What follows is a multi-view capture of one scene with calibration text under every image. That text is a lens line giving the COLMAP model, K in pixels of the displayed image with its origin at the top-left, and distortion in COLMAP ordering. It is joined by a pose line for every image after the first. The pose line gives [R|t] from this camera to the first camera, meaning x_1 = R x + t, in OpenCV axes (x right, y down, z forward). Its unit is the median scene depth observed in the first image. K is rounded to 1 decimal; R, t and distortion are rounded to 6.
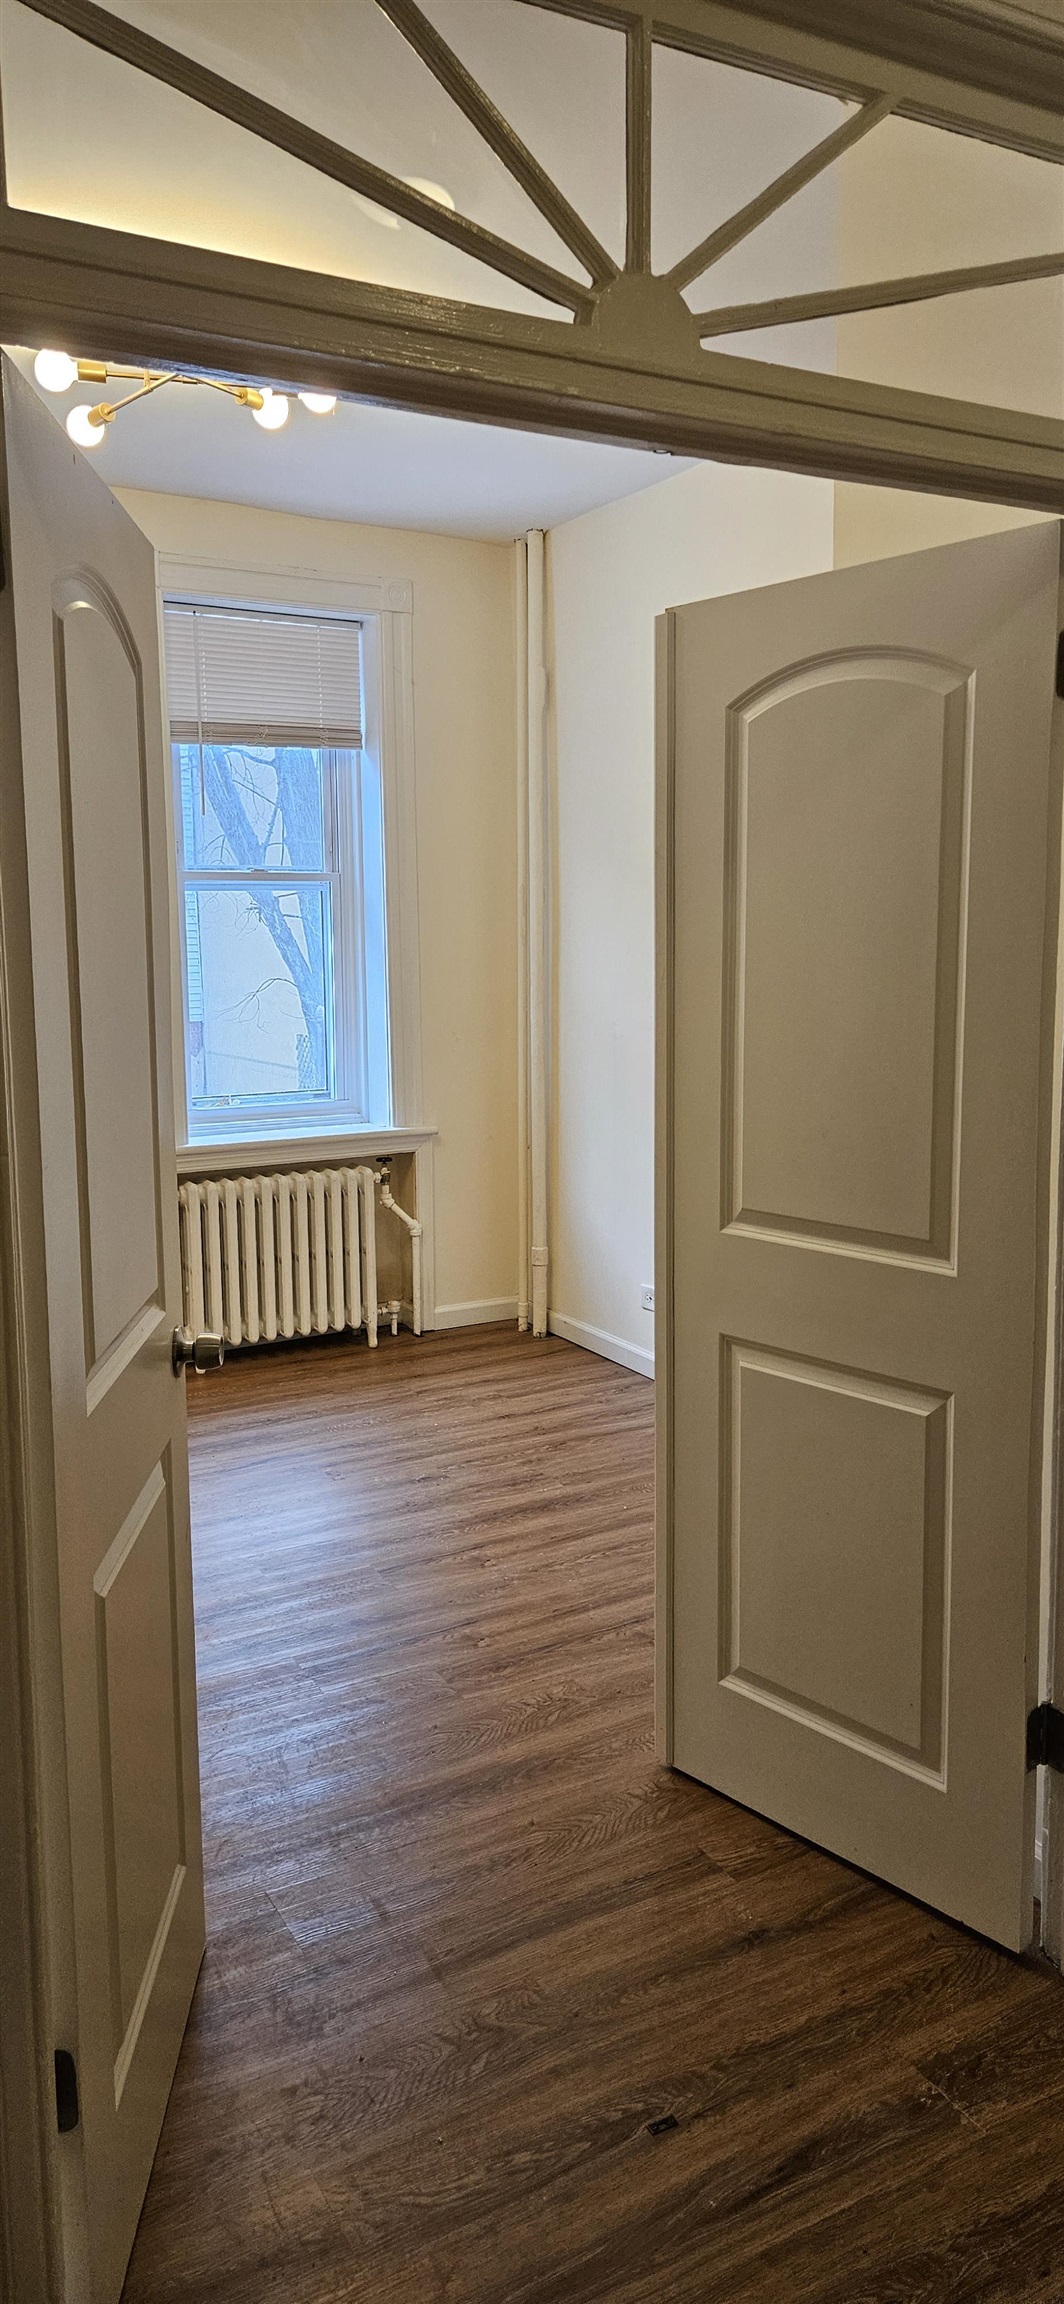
lens RADIAL K [[1531.9, 0, 512.3], [0, 1531.9, 1122.3], [0, 0, 1]] dist [0.083160, -0.068060]
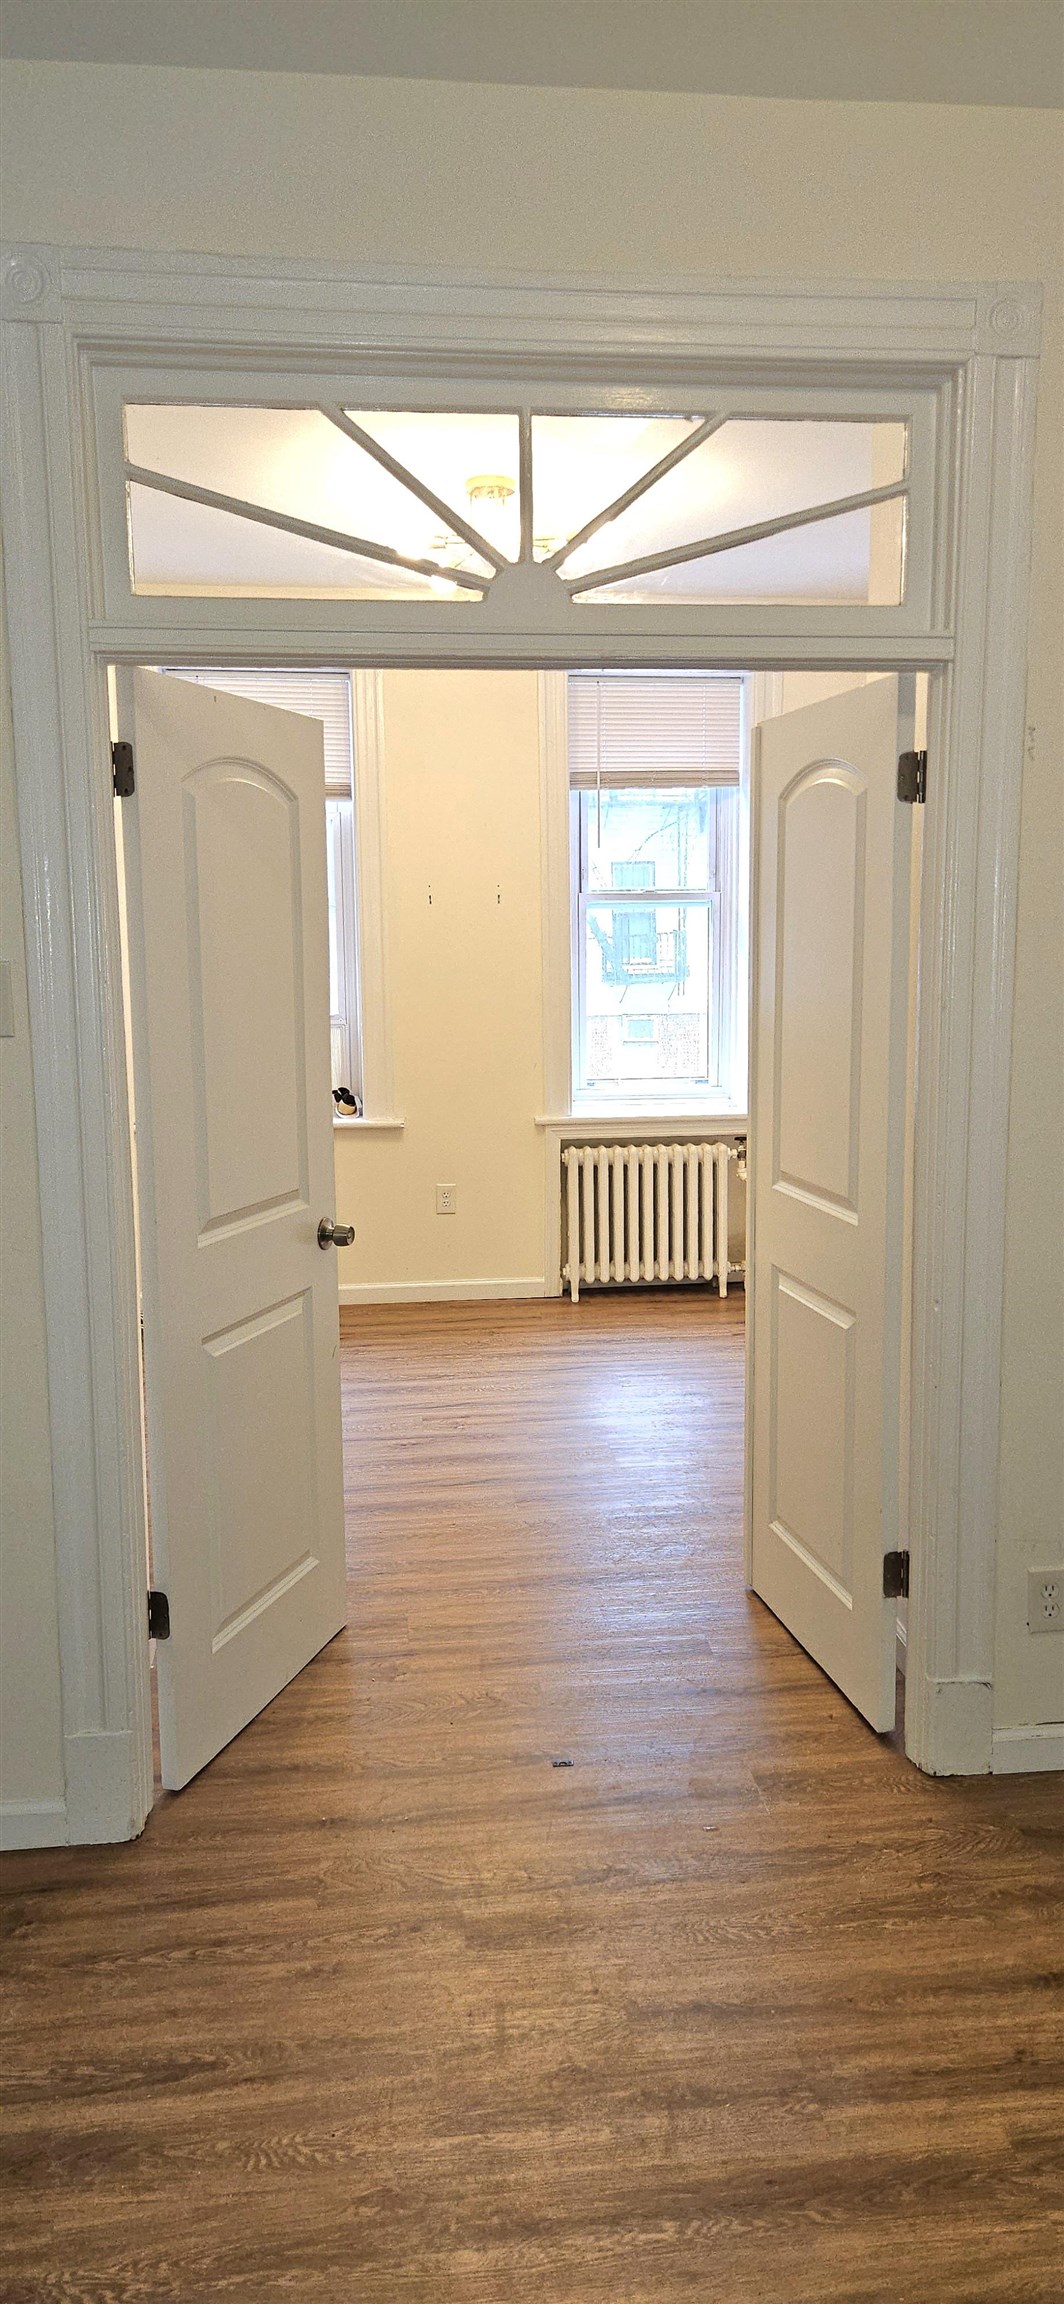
lens RADIAL K [[1528.2, 0, 517.6], [0, 1528.2, 1129.0], [0, 0, 1]] dist [0.087268, -0.072236]
pose [[0.918623, 0.051401, -0.391777, 0.243804], [-0.046598, 0.998677, 0.021766, -0.000046], [0.392377, -0.001738, 0.919803, -0.154477]]
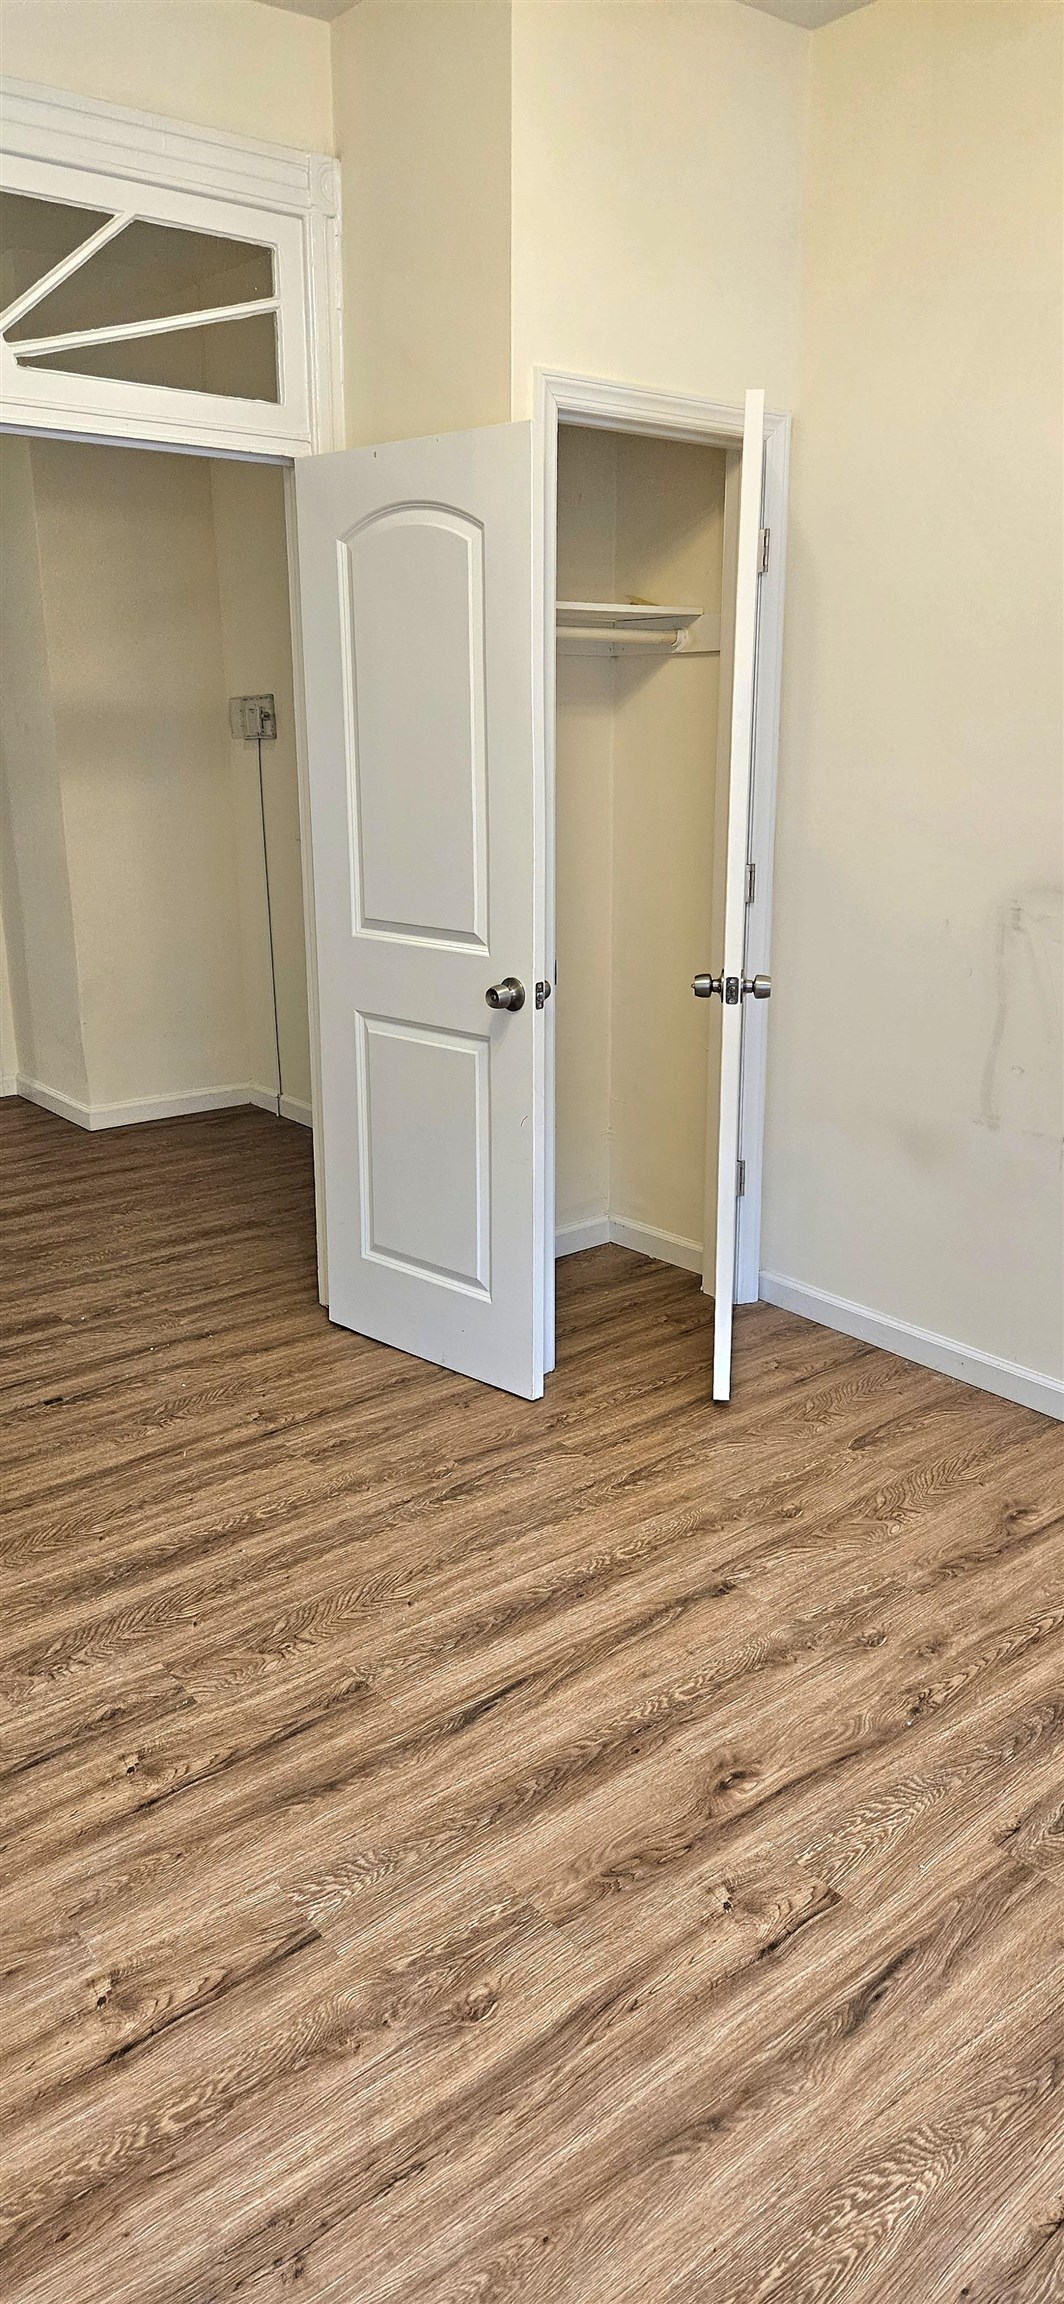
lens RADIAL K [[1514.6, 0, 517.2], [0, 1514.6, 1127.6], [0, 0, 1]] dist [0.077519, -0.067518]
pose [[-0.984214, 0.062247, -0.165675, -0.061510], [-0.005515, 0.924868, 0.380249, -0.123485], [0.176897, 0.375160, -0.909924, 1.023963]]
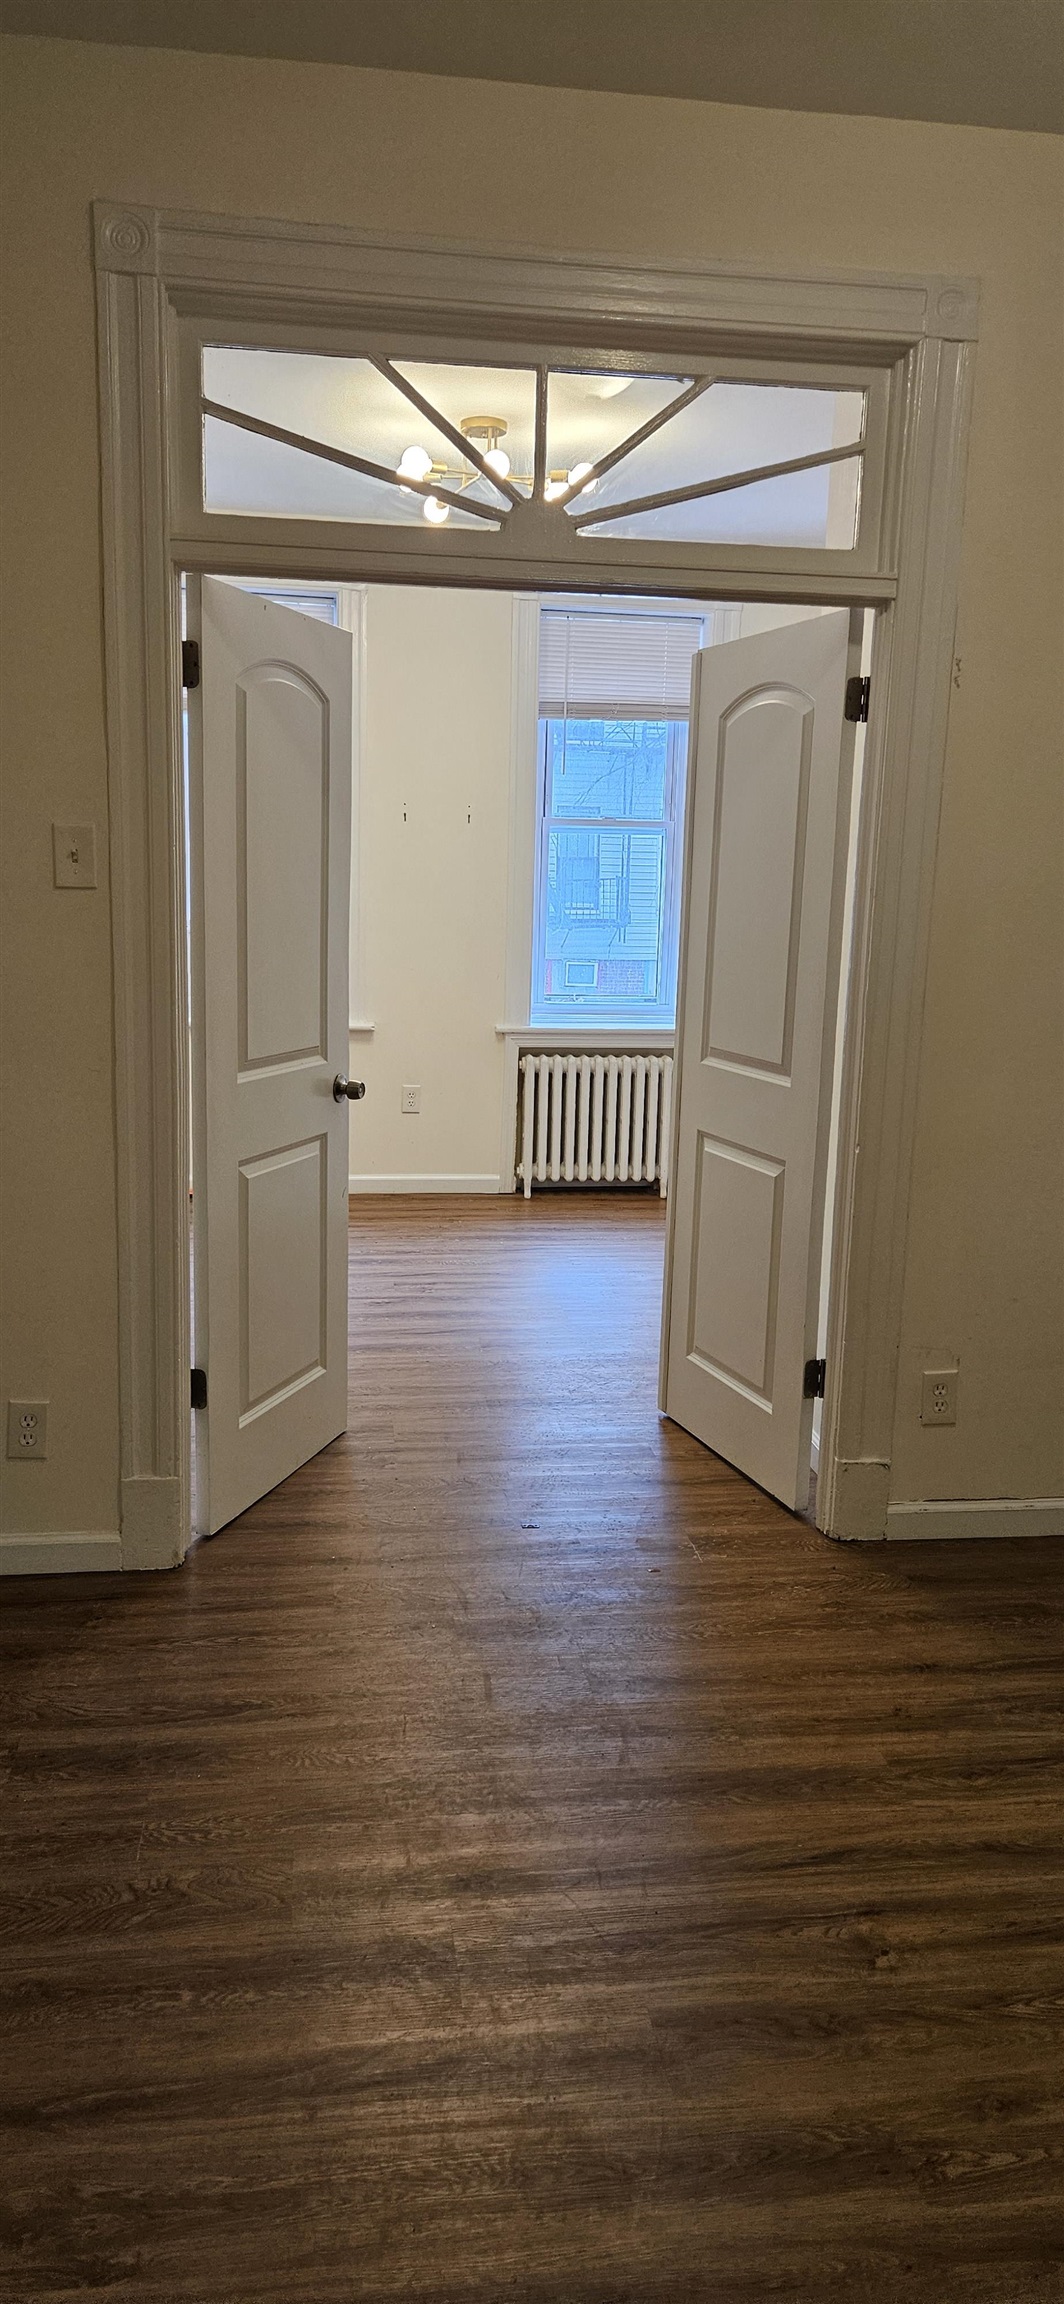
lens RADIAL K [[1524.8, 0, 492.0], [0, 1524.8, 1142.7], [0, 0, 1]] dist [0.080513, -0.073883]
pose [[0.927092, 0.095431, -0.362483, 0.261326], [-0.078487, 0.995033, 0.061222, 0.038684], [0.366525, -0.028308, 0.929978, -0.257778]]
